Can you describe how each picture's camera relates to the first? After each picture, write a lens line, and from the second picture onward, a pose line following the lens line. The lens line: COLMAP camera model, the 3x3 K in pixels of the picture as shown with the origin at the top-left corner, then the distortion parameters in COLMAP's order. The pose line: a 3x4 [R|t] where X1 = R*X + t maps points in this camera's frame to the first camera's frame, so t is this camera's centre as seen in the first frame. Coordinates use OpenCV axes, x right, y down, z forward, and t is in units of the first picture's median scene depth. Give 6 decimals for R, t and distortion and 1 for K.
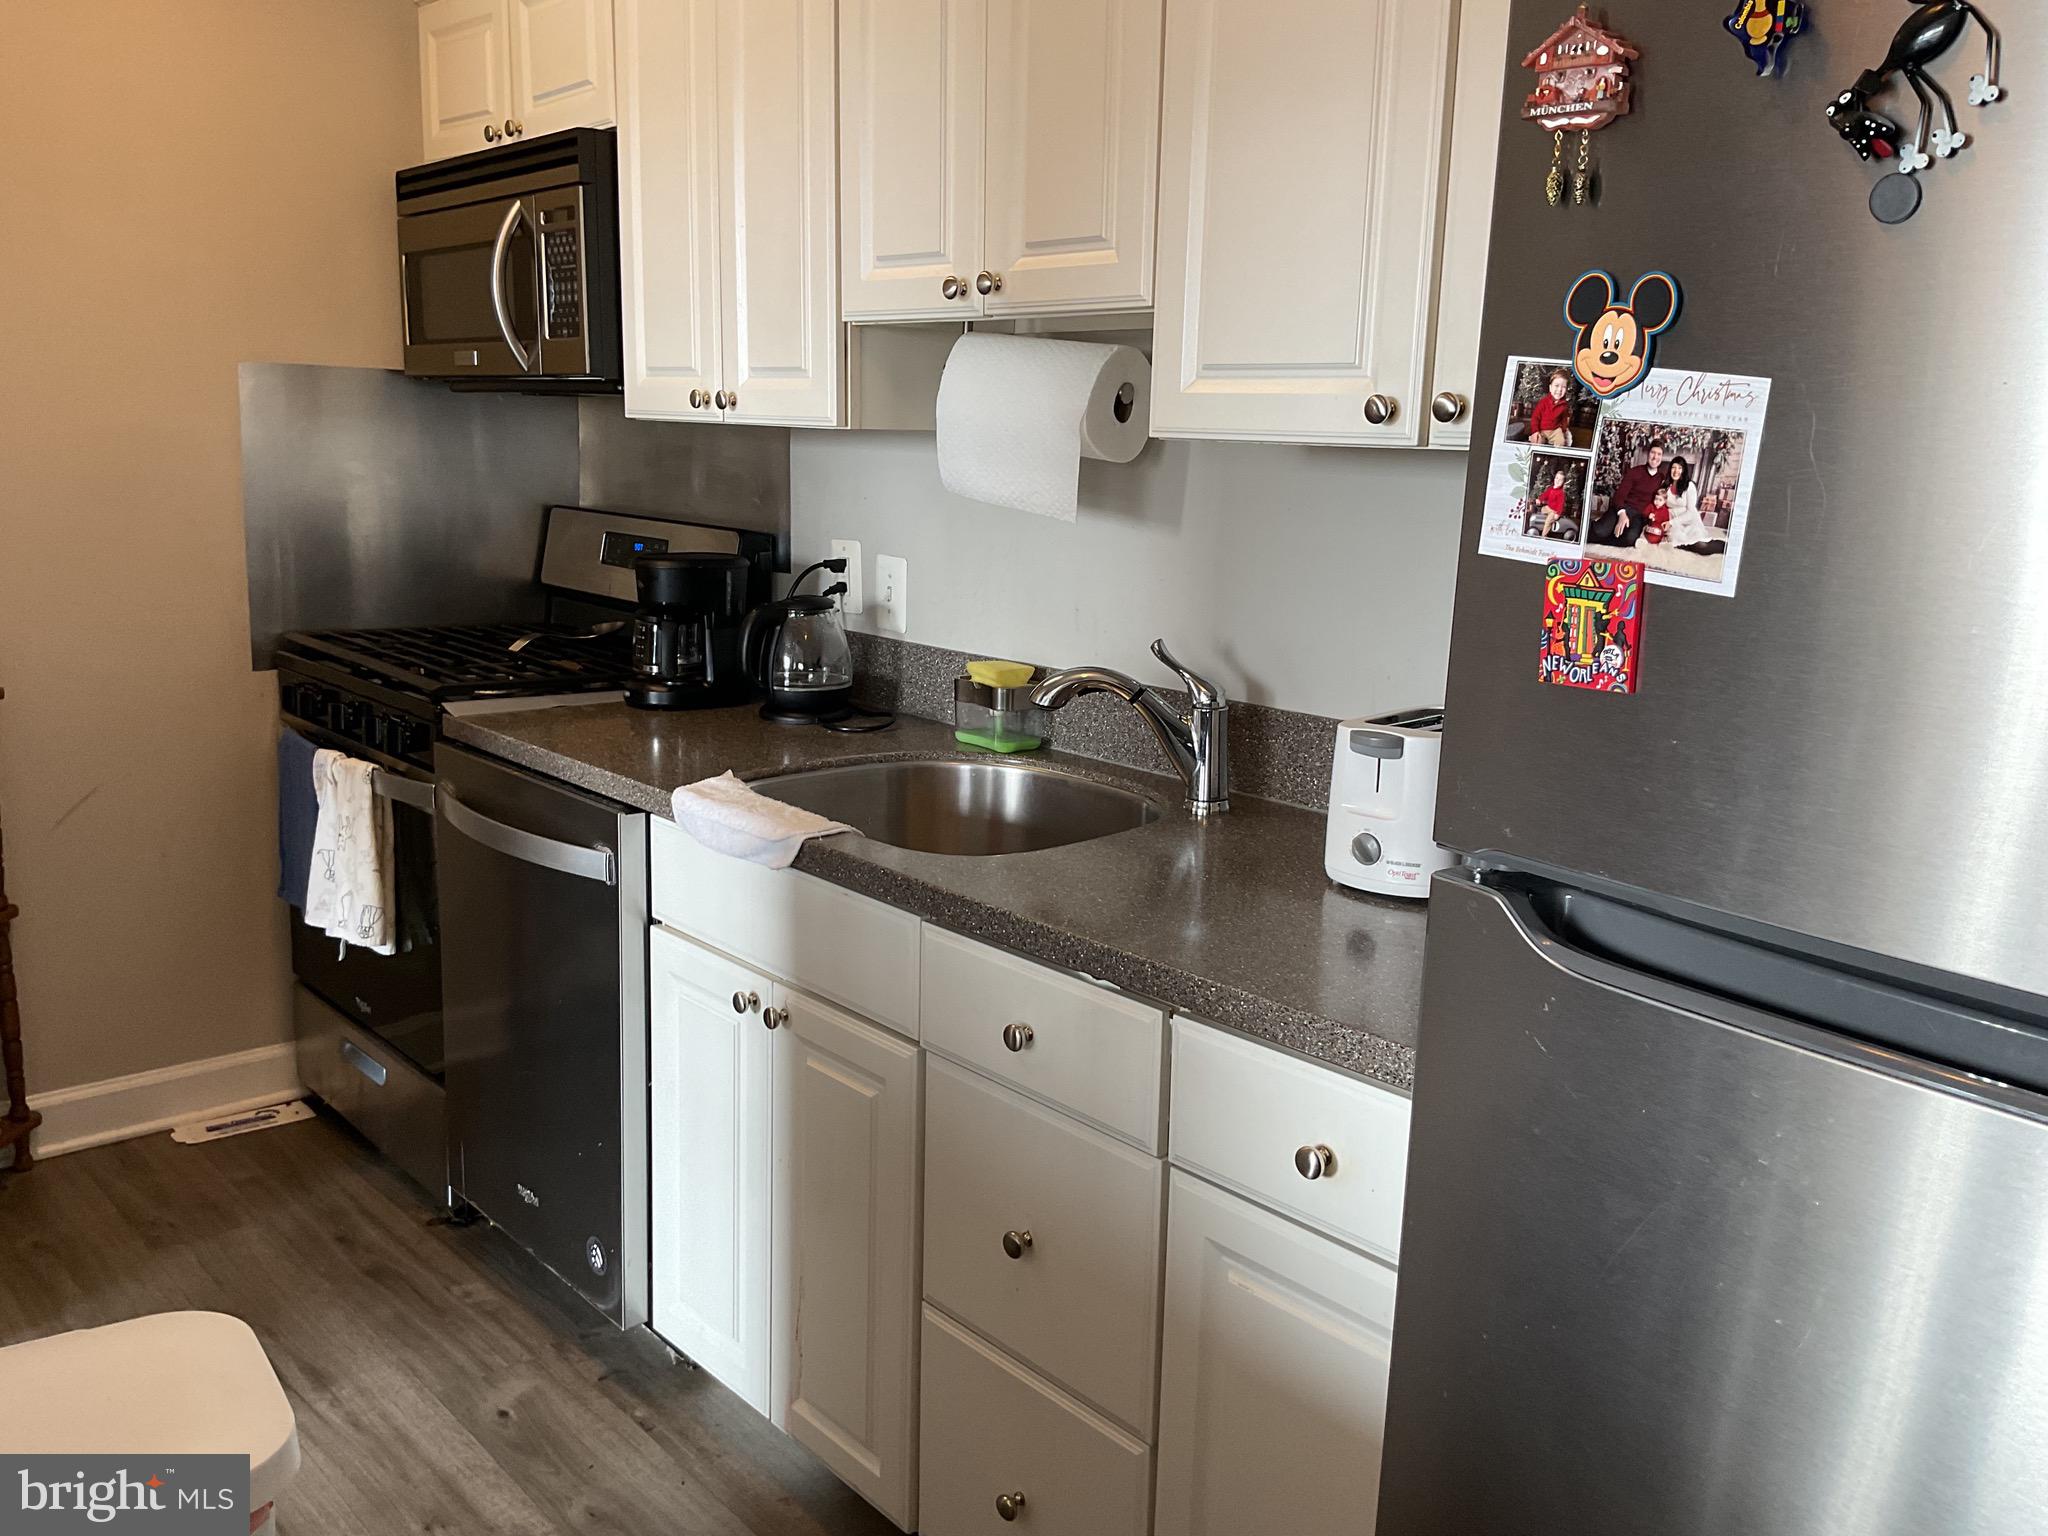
lens RADIAL K [[1726.1, 0, 1015.9], [0, 1726.1, 776.3], [0, 0, 1]] dist [-0.030435, -0.030883]
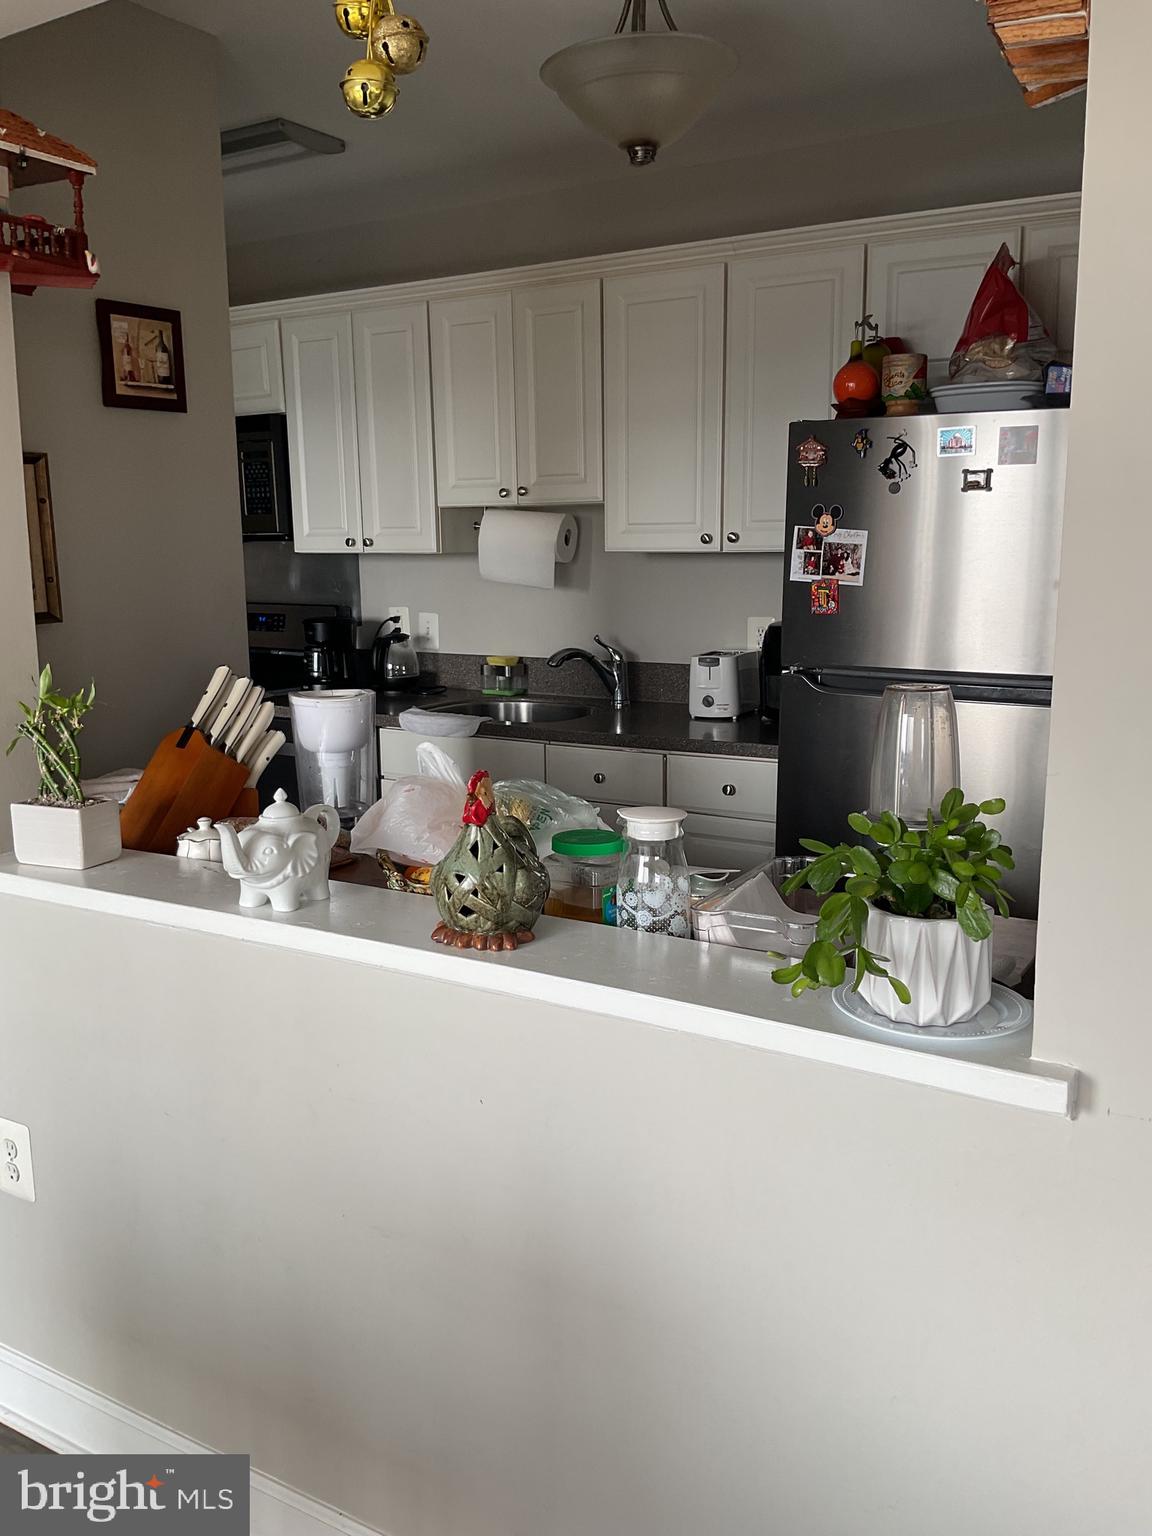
lens RADIAL K [[1294.6, 0, 581.0], [0, 1294.6, 766.6], [0, 0, 1]] dist [-0.030435, -0.030883]
pose [[0.953248, -0.086888, 0.289429, -0.925849], [0.094583, 0.995436, -0.012679, 0.241410], [-0.287006, 0.039461, 0.957116, -1.389151]]
